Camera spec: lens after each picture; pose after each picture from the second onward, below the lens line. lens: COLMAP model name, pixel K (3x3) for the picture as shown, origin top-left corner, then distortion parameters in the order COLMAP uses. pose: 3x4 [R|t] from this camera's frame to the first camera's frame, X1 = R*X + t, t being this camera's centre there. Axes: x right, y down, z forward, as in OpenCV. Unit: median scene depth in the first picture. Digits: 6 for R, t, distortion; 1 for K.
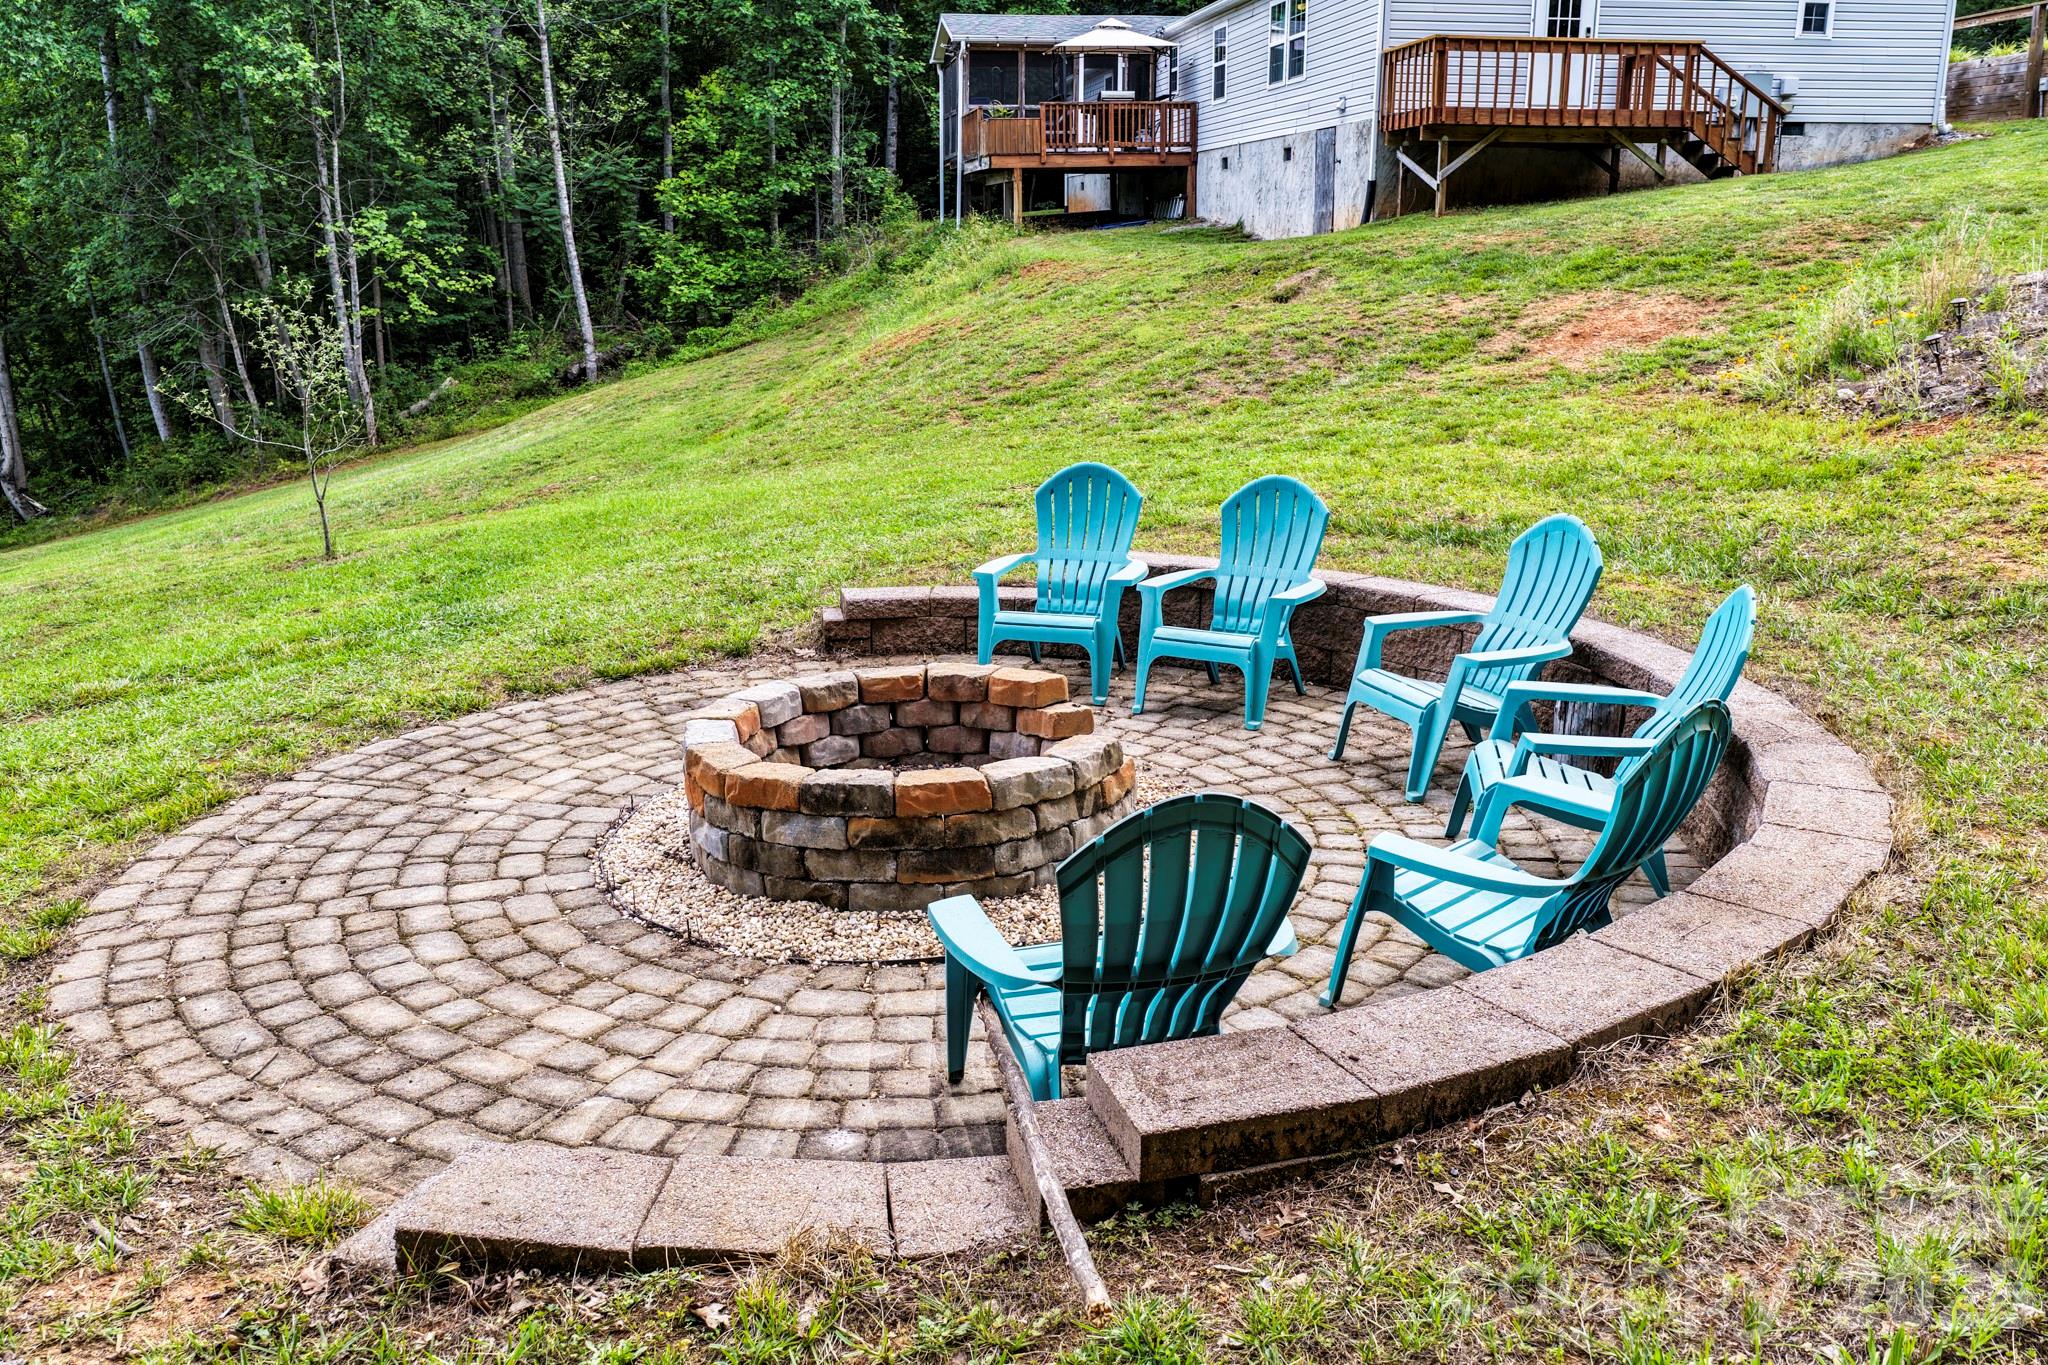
lens RADIAL K [[1718.8, 0, 1022.7], [0, 1718.8, 644.8], [0, 0, 1]] dist [0.001187, -0.005280]
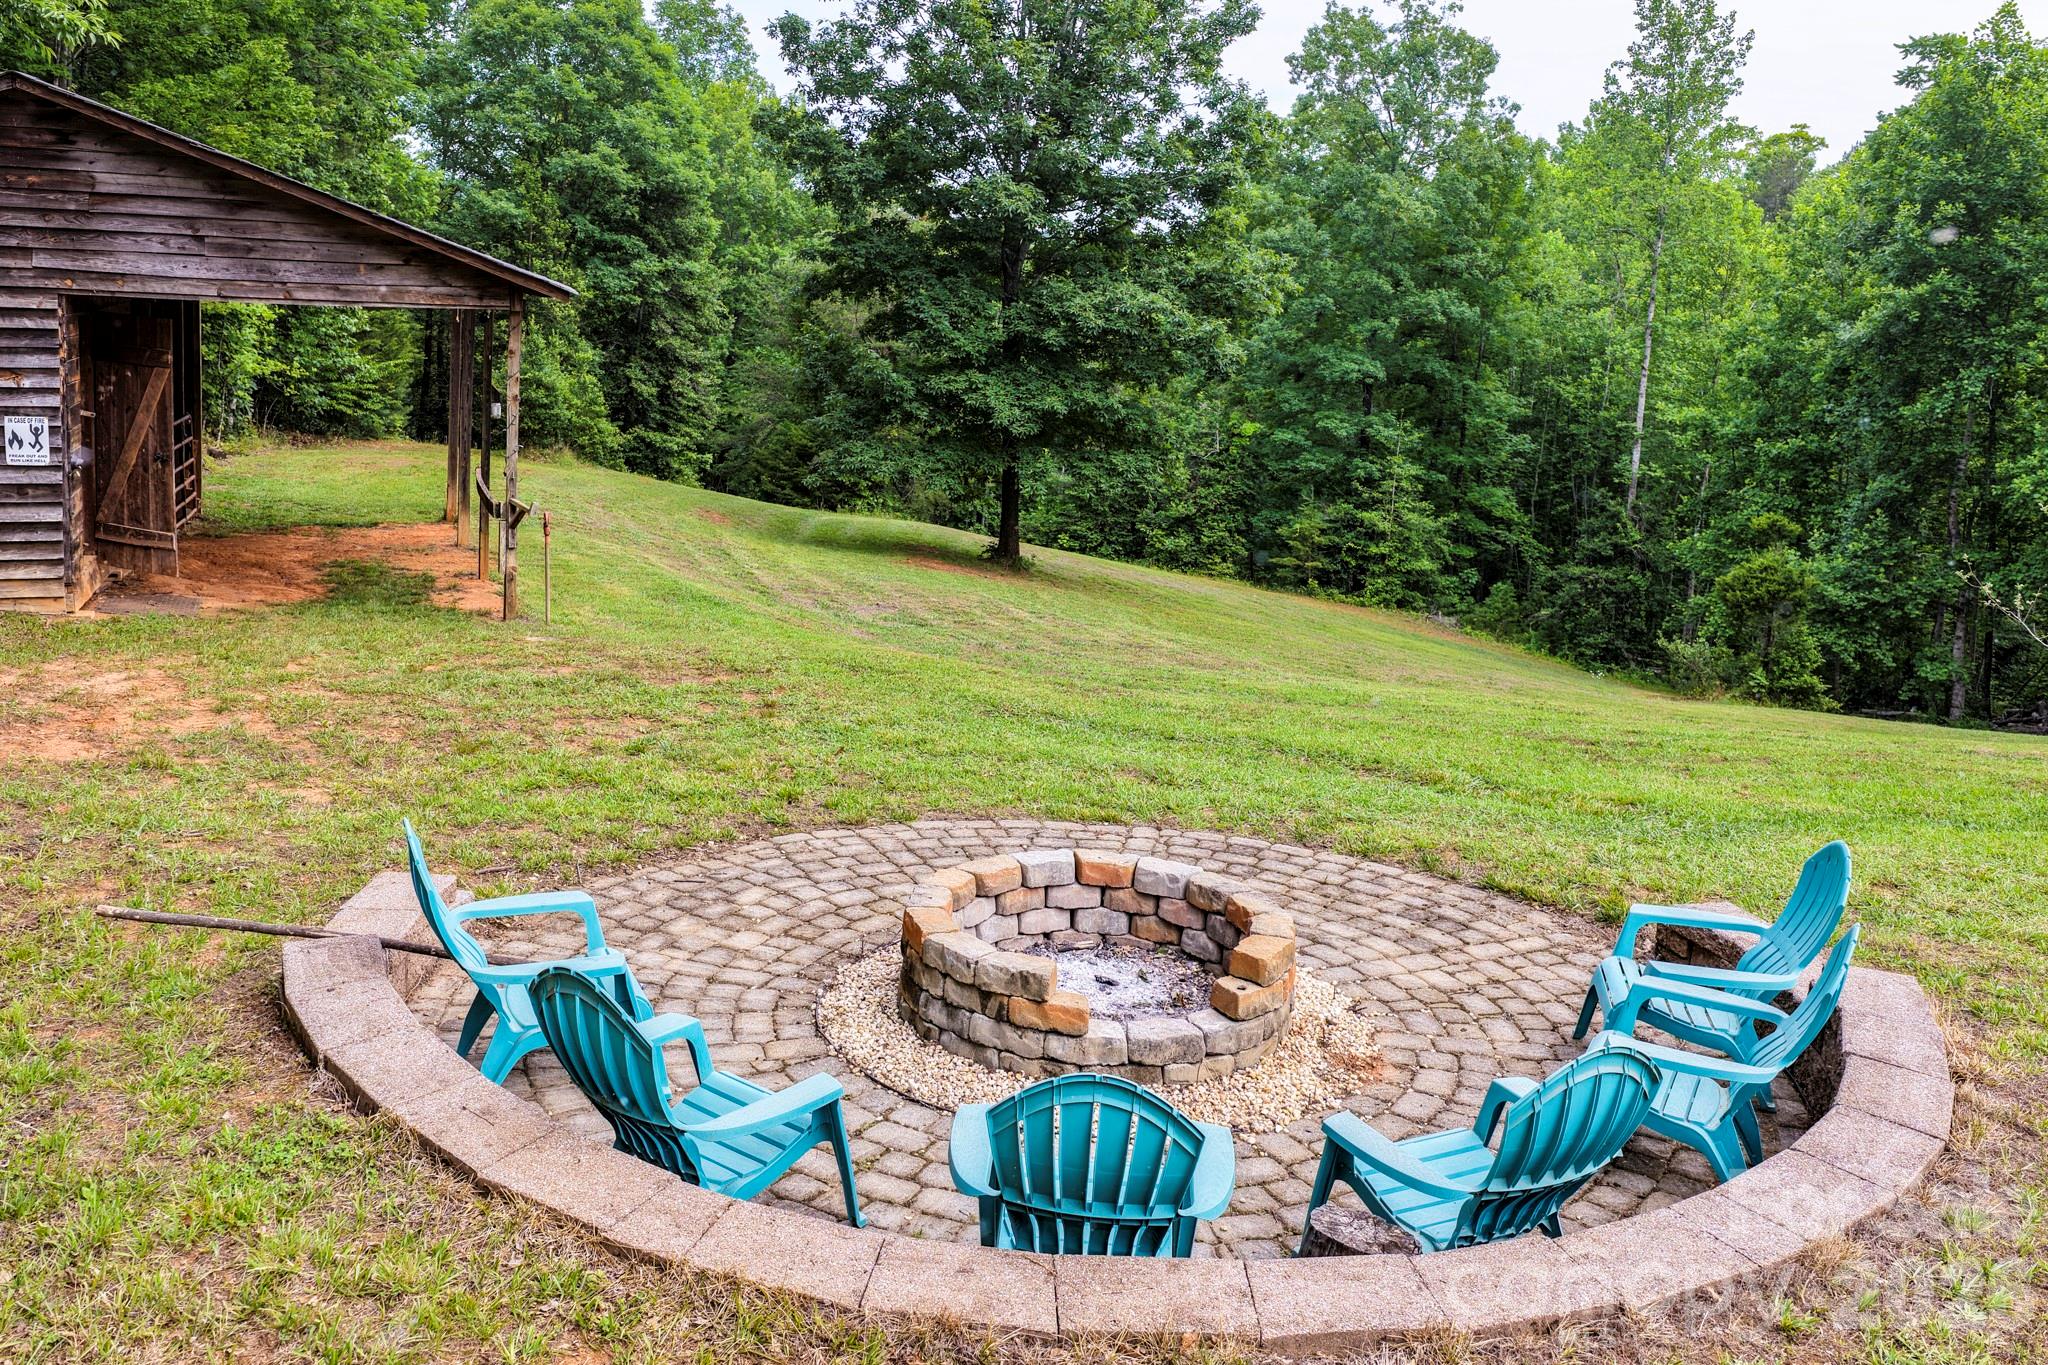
lens RADIAL K [[1718.8, 0, 1022.7], [0, 1718.8, 644.8], [0, 0, 1]] dist [0.001187, -0.005280]
pose [[0.136993, 0.210975, -0.967844, 0.930220], [-0.284834, 0.944182, 0.165501, -0.279111], [0.948737, 0.253003, 0.189439, 0.640570]]
